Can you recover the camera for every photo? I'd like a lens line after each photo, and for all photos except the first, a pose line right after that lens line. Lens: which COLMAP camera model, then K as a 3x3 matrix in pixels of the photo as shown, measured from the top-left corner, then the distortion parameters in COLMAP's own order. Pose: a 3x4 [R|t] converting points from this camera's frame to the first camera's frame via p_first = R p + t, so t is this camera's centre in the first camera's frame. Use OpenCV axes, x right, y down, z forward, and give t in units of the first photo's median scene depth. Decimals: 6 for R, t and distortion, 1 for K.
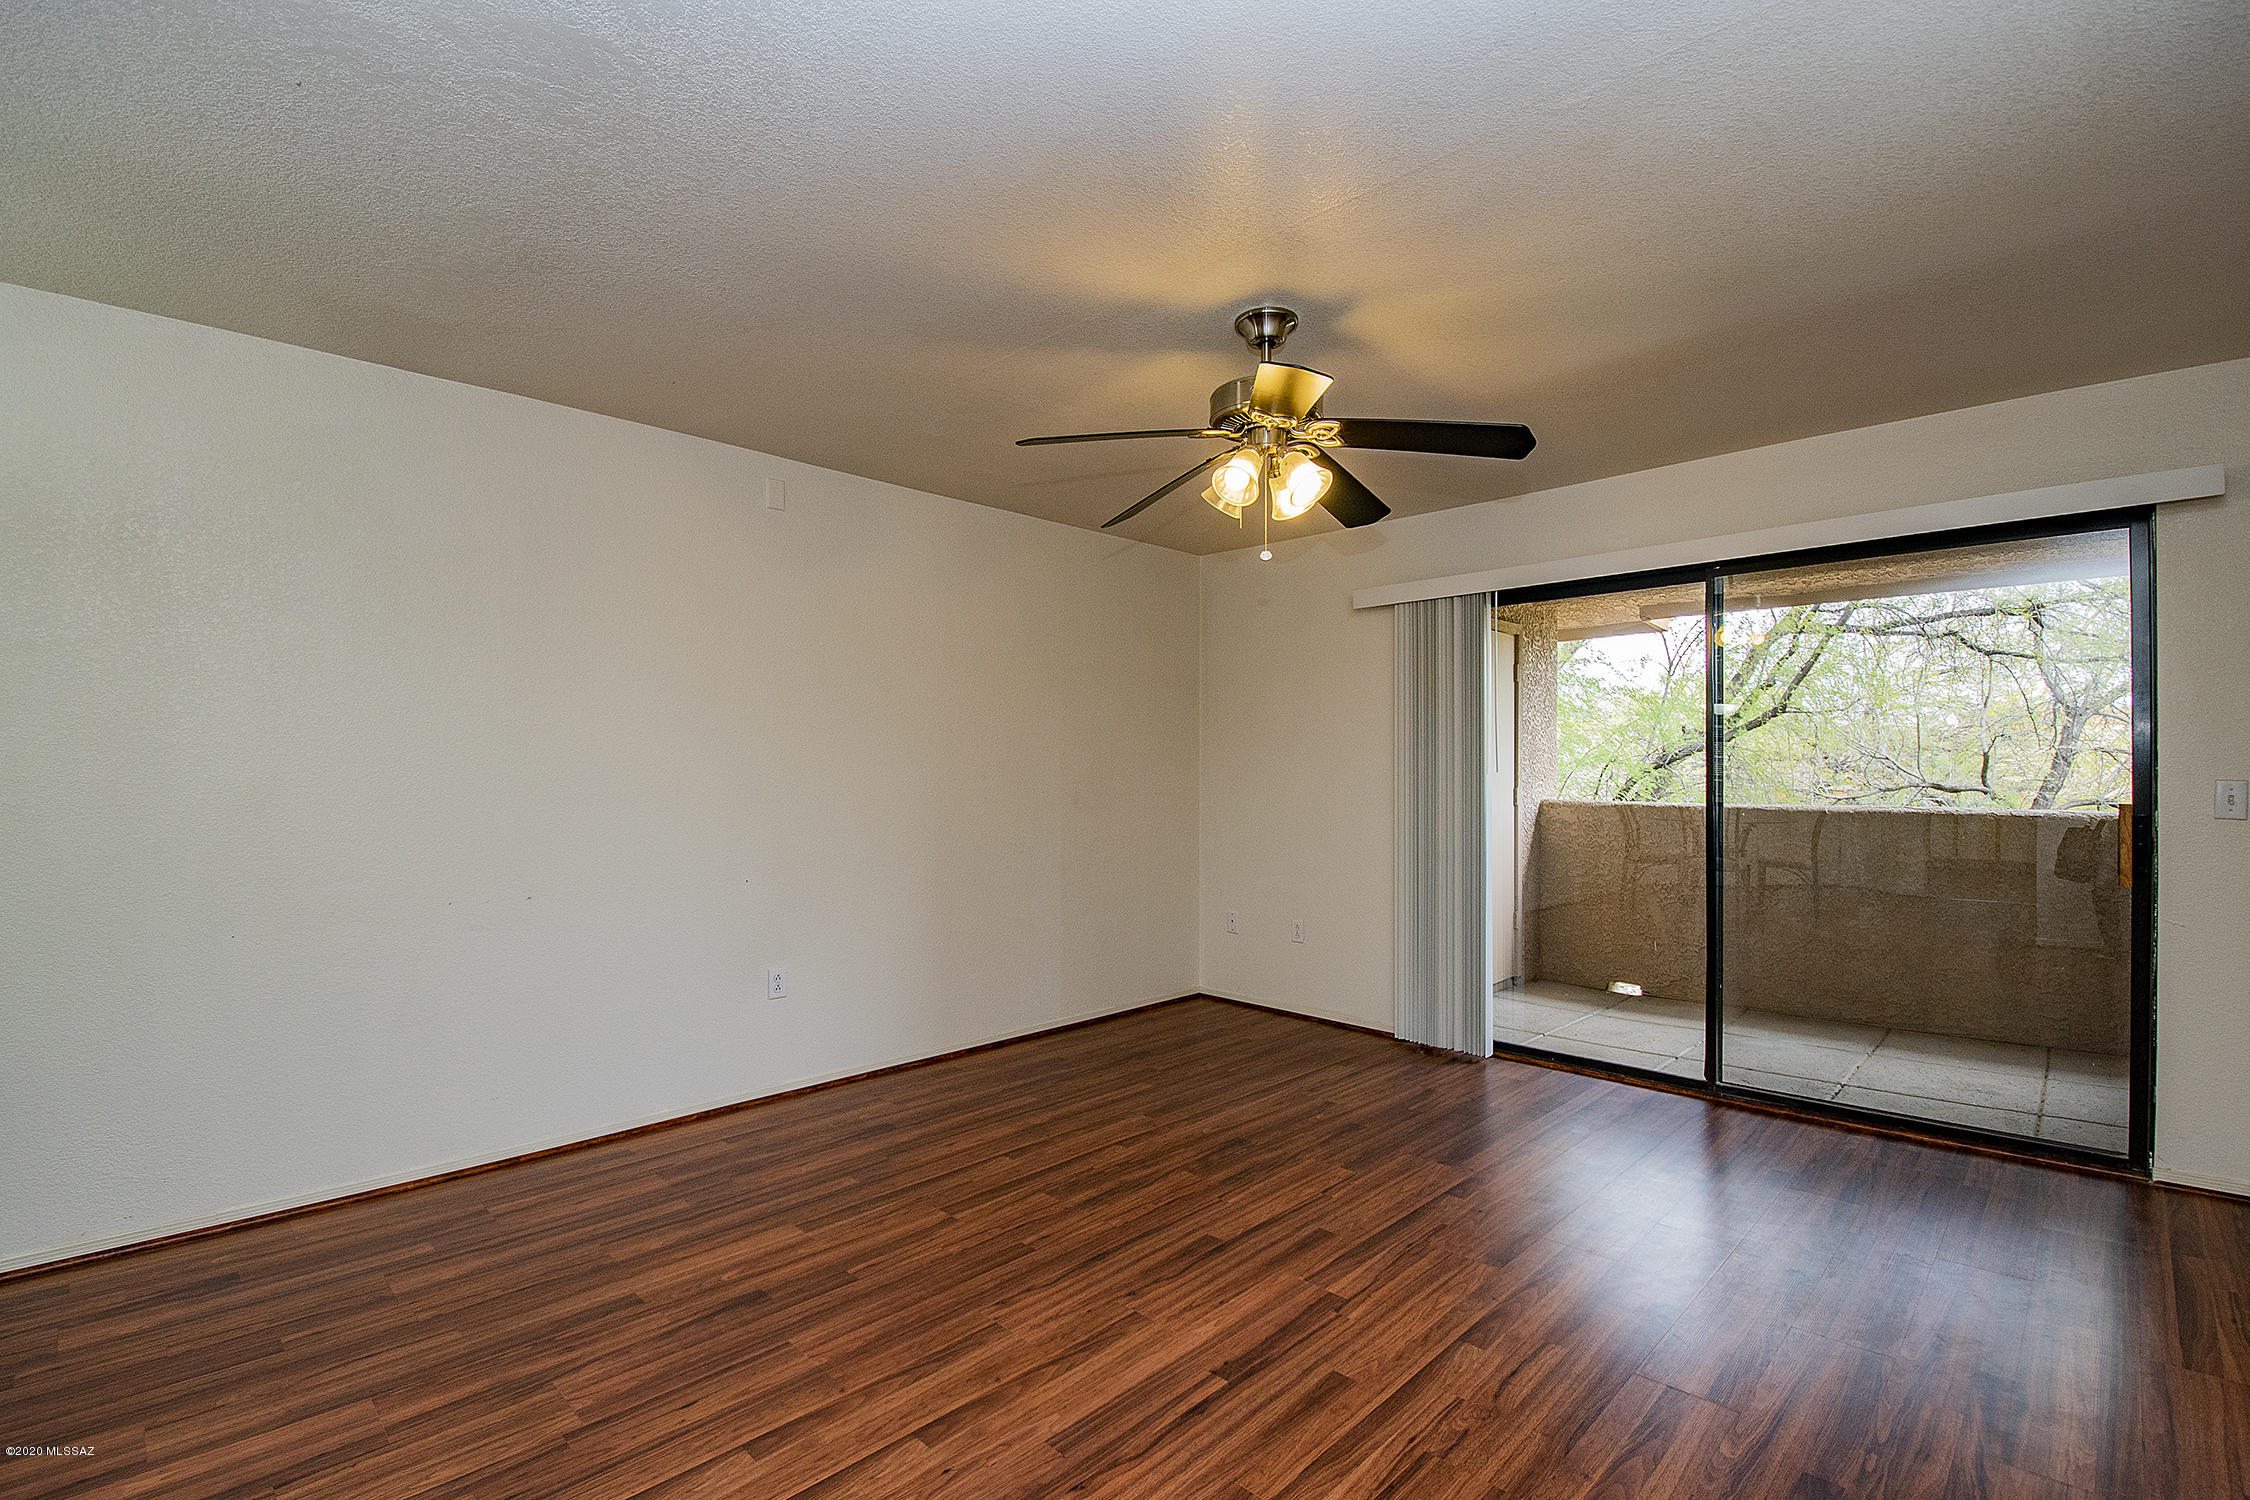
lens RADIAL K [[998.9, 0, 1137.8], [0, 998.9, 774.7], [0, 0, 1]] dist [0.014983, -0.021320]
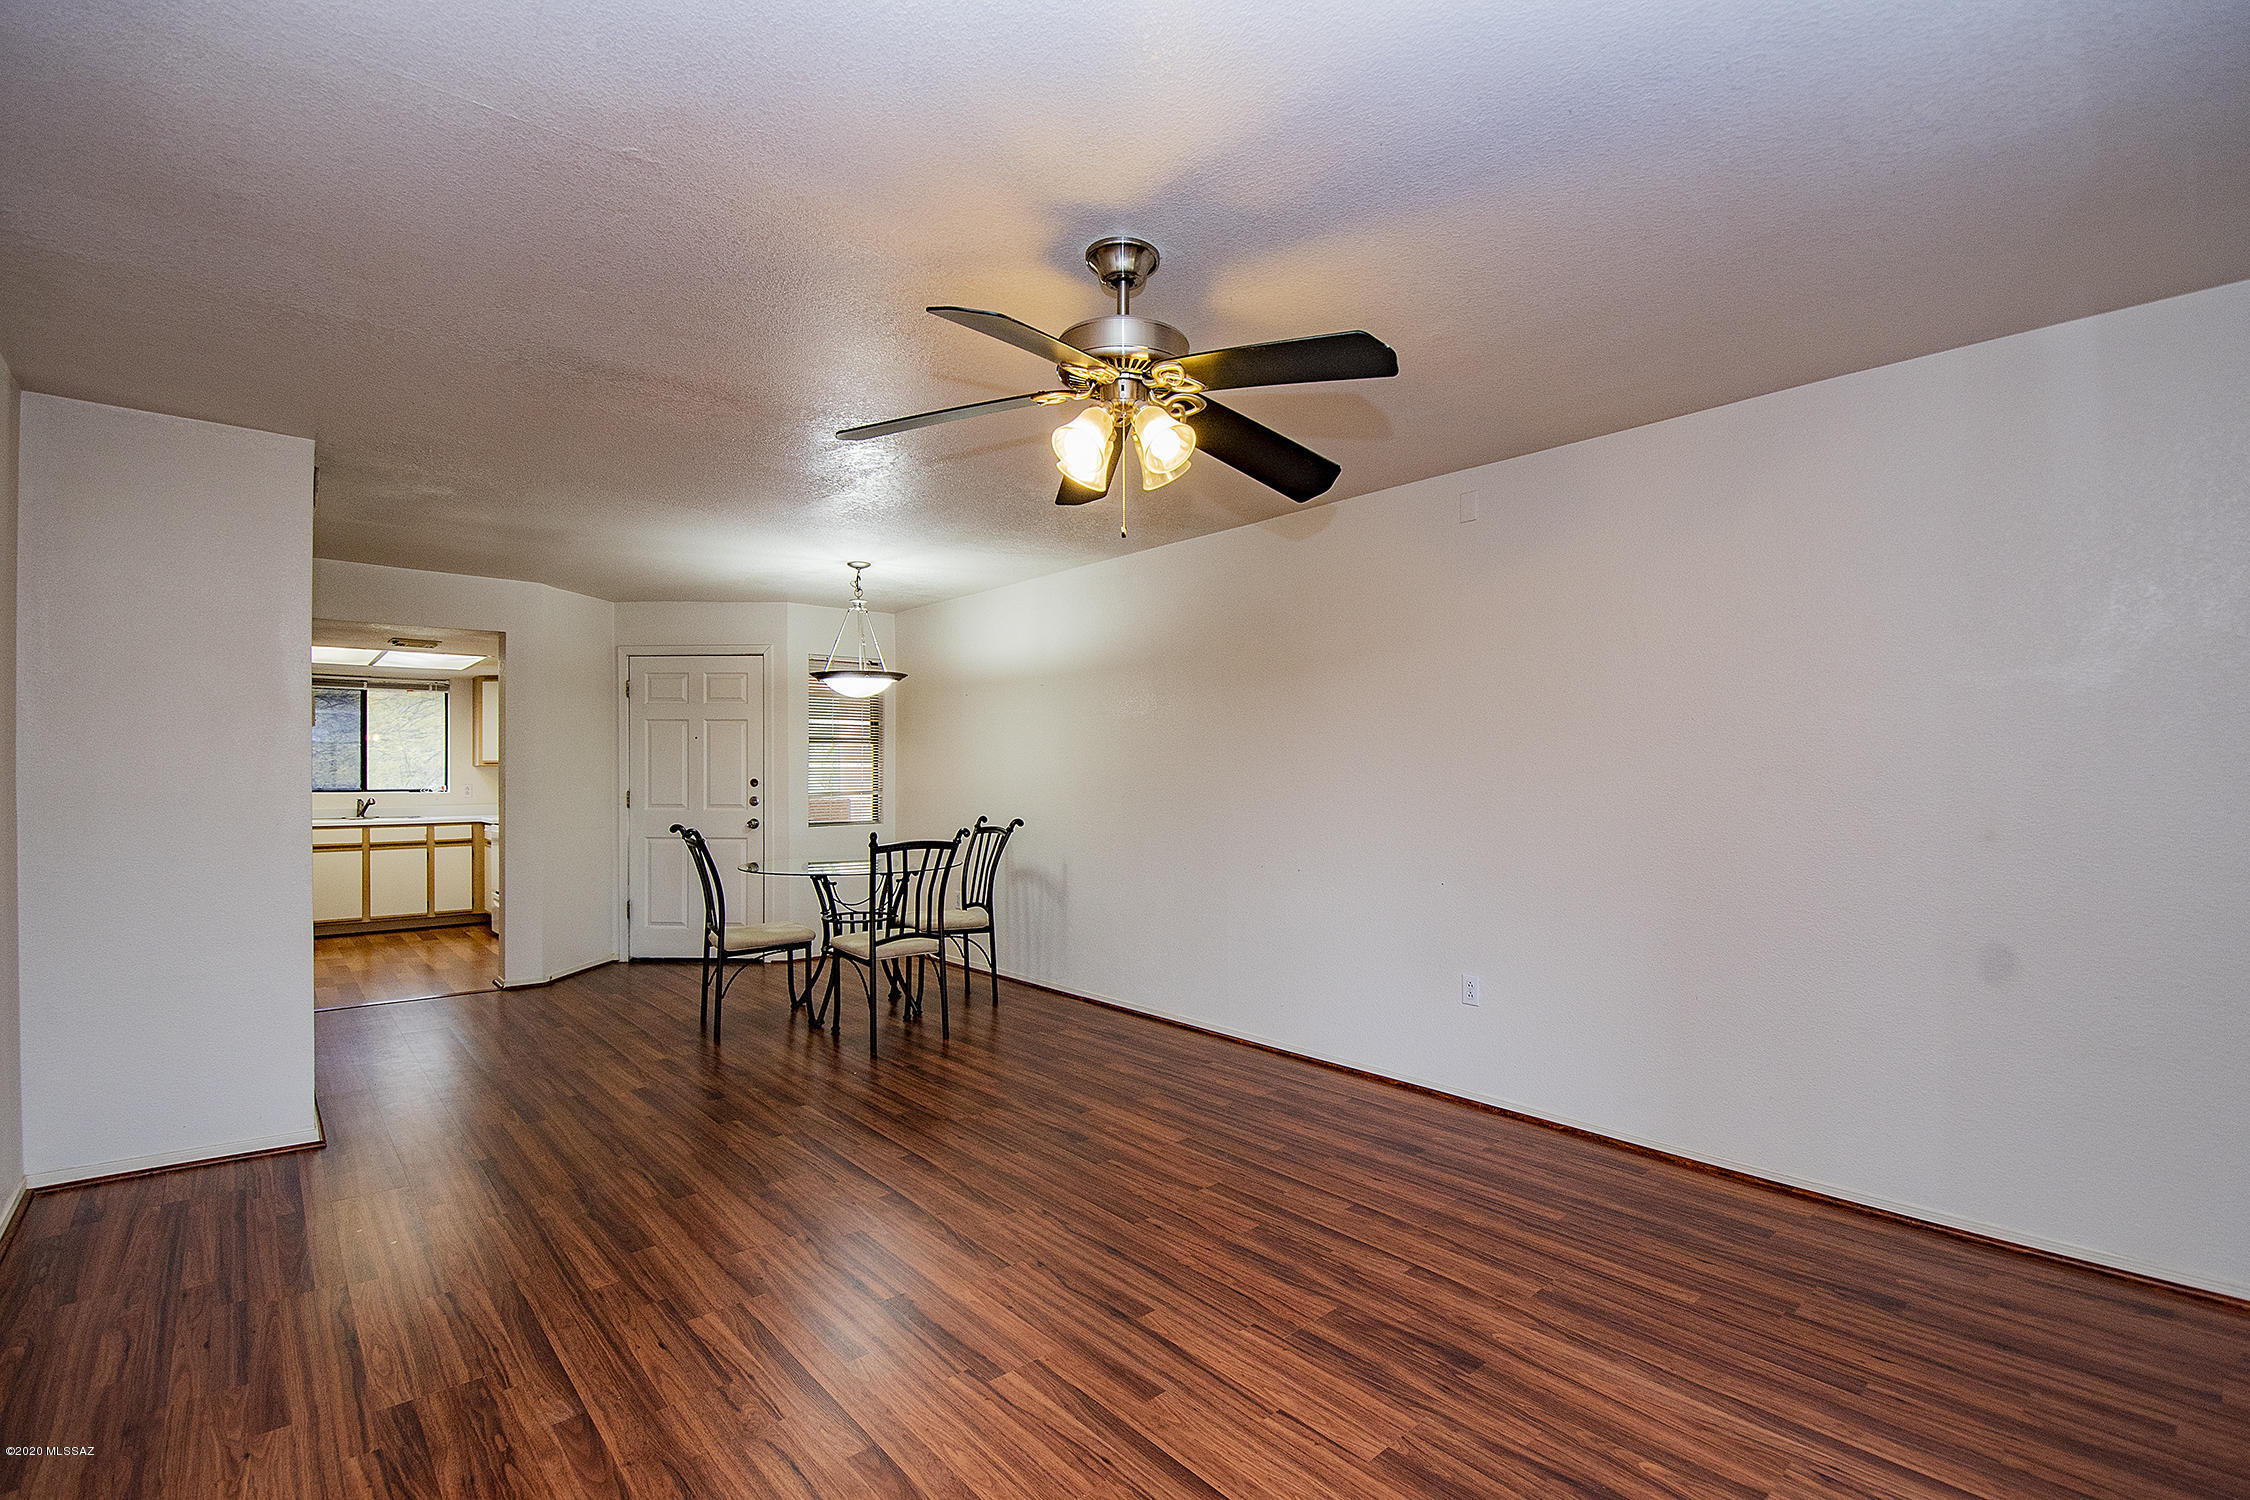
lens RADIAL K [[998.9, 0, 1137.8], [0, 998.9, 774.7], [0, 0, 1]] dist [0.014983, -0.021320]
pose [[-0.068687, 0.000954, -0.997638, 0.939508], [-0.001224, 0.999999, 0.001041, -0.012046], [0.997637, 0.001293, -0.068686, 1.035791]]
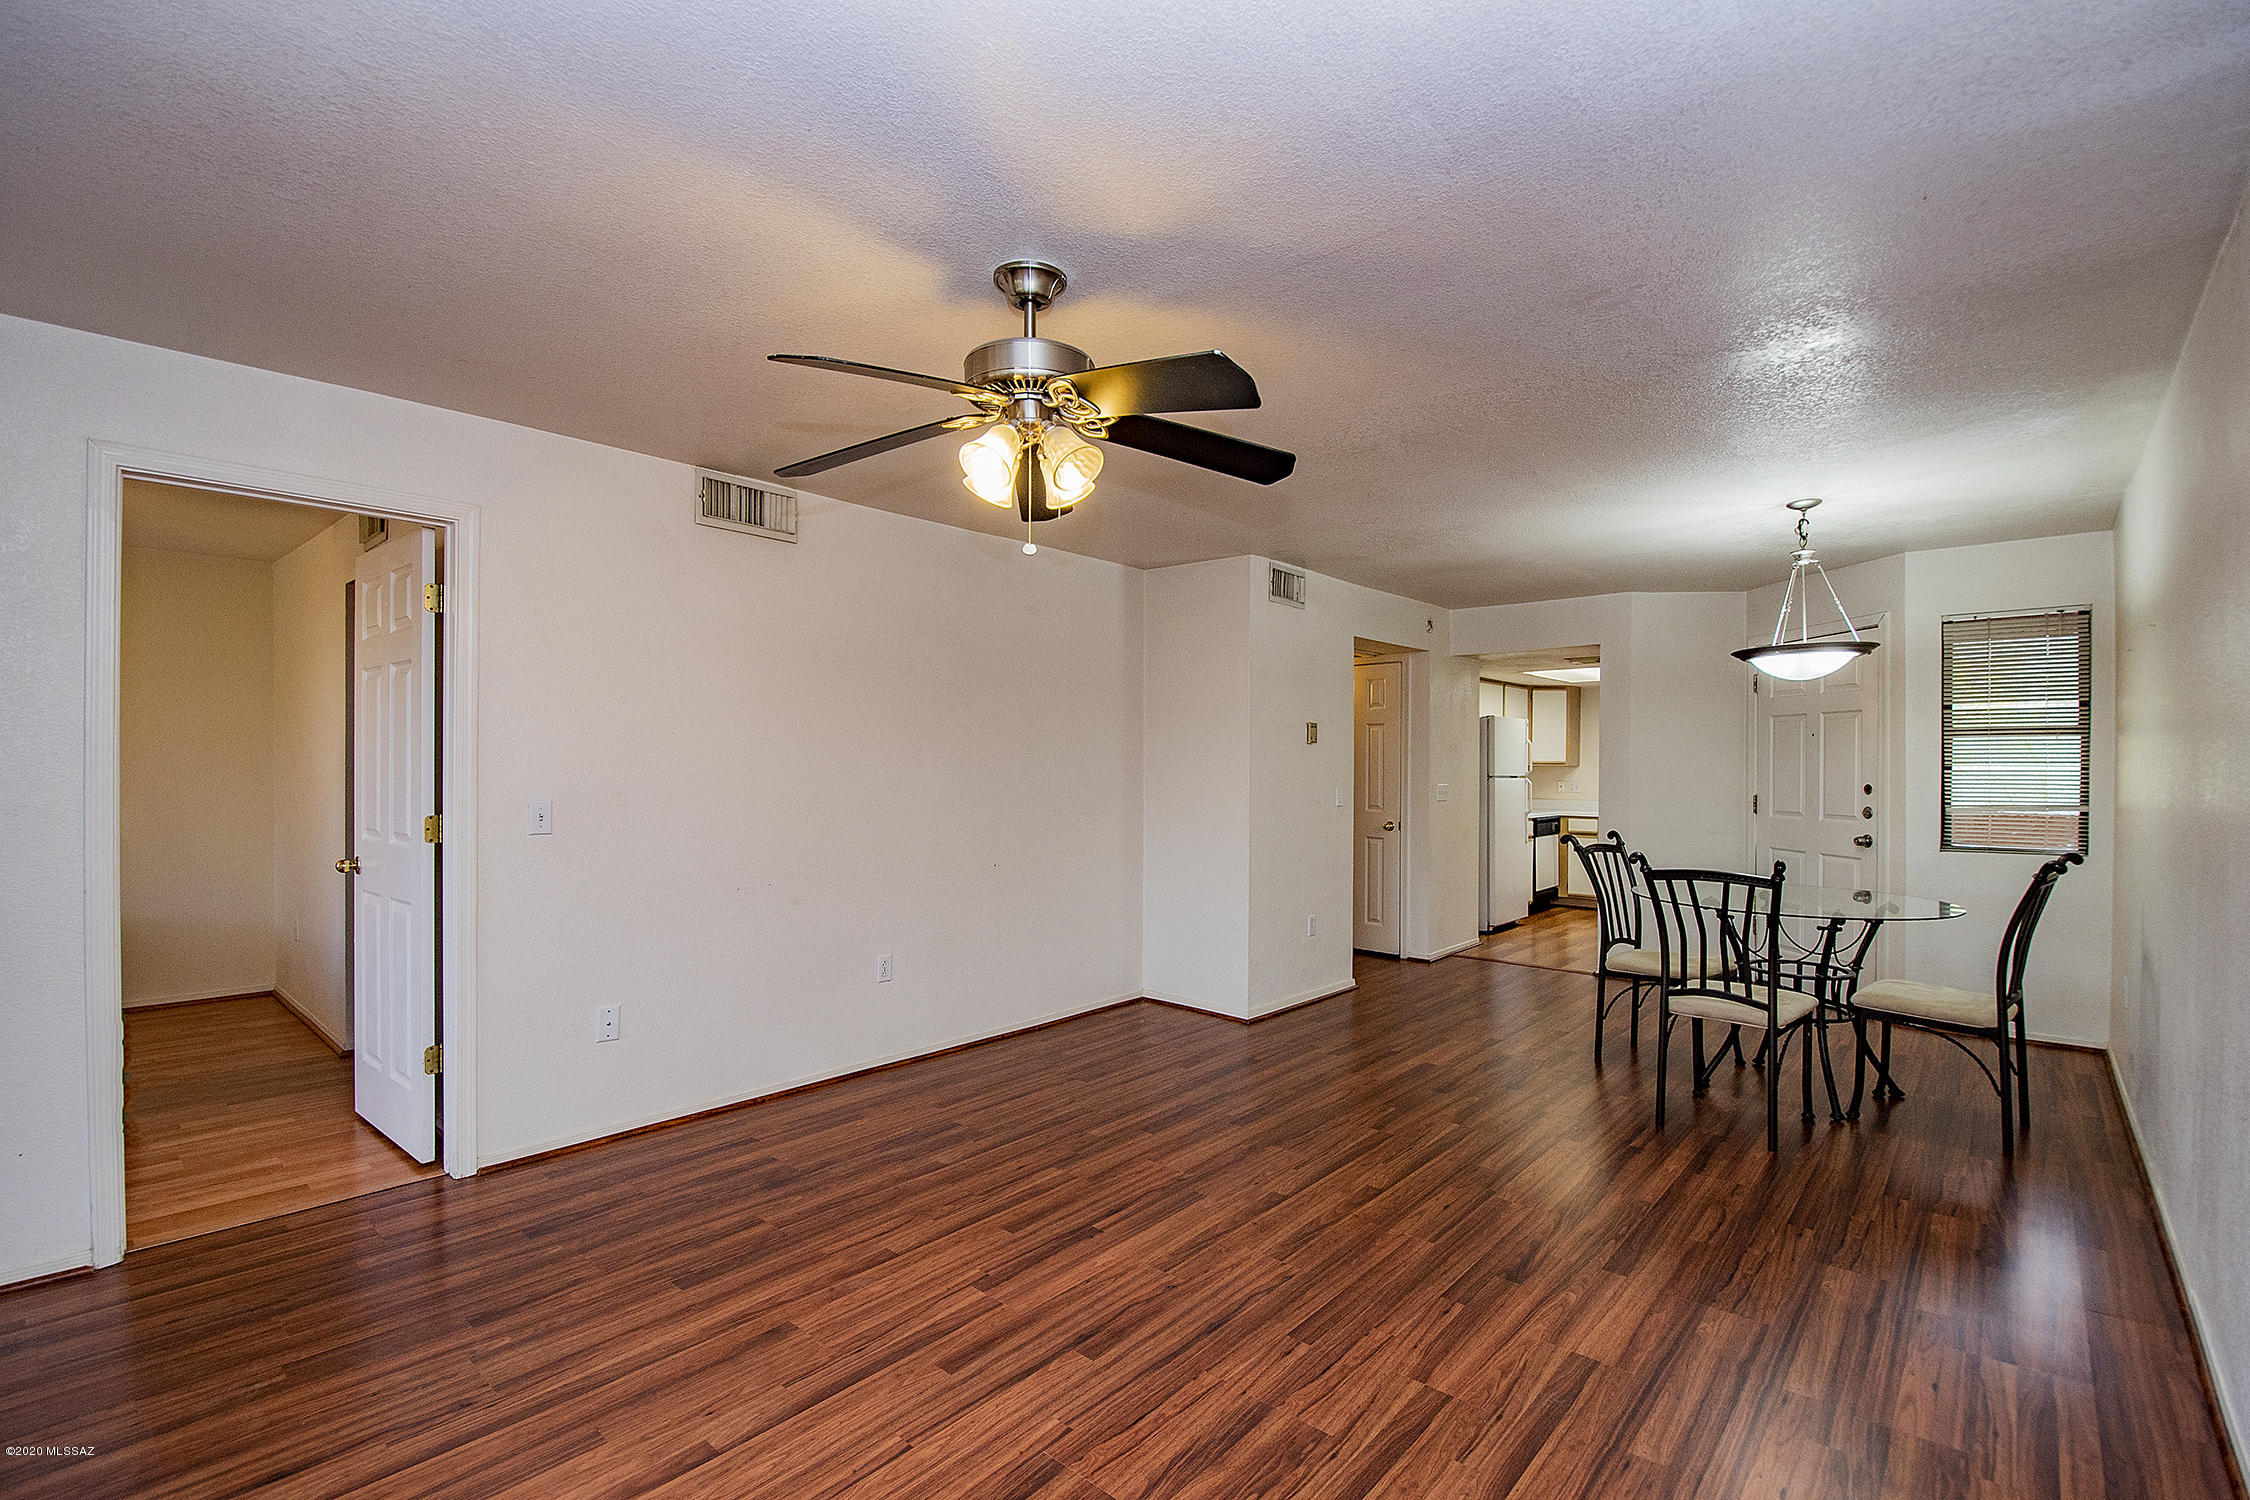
lens RADIAL K [[998.9, 0, 1137.8], [0, 998.9, 774.7], [0, 0, 1]] dist [0.014983, -0.021320]
pose [[-0.998398, -0.003139, -0.056494, 0.080372], [-0.003699, 0.999945, 0.009811, -0.032131], [0.056461, 0.010005, -0.998355, 1.806188]]
